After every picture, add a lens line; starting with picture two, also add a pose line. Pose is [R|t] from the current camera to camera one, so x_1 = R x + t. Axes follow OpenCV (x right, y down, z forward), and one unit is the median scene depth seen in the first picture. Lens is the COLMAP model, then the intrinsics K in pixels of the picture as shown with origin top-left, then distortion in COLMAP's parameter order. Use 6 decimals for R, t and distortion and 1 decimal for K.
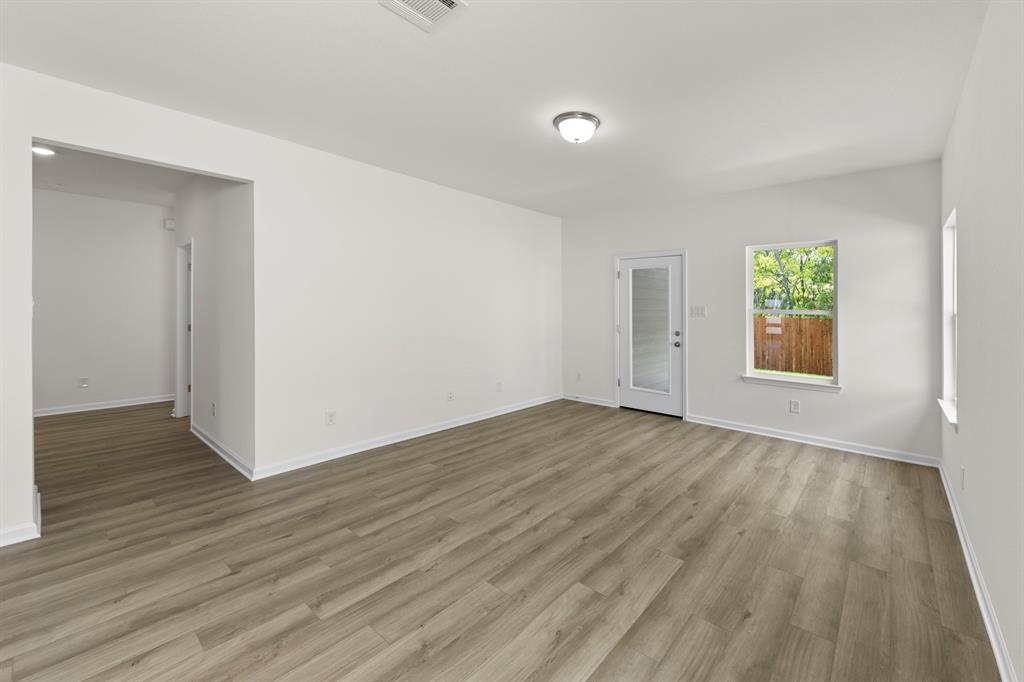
lens RADIAL K [[410.6, 0, 565.4], [0, 410.6, 308.2], [0, 0, 1]] dist [-0.001767, -0.000783]
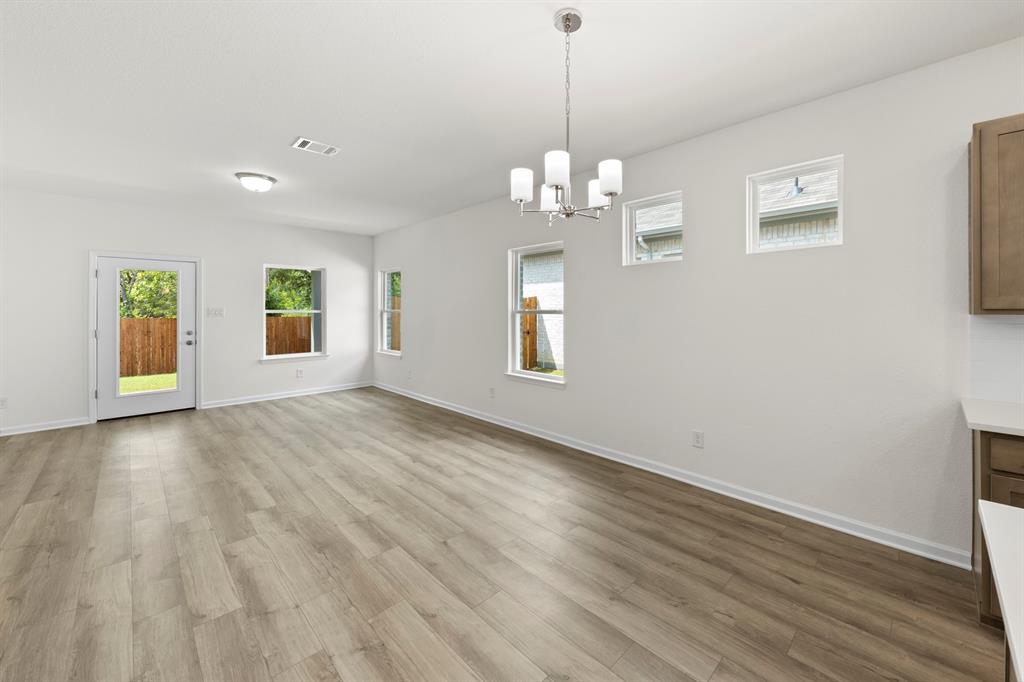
lens RADIAL K [[410.6, 0, 565.4], [0, 410.6, 308.2], [0, 0, 1]] dist [-0.001767, -0.000783]
pose [[0.087252, -0.008511, 0.996150, -0.821051], [0.004150, 0.999958, 0.008180, -0.009474], [-0.996178, 0.003420, 0.087284, -0.108177]]
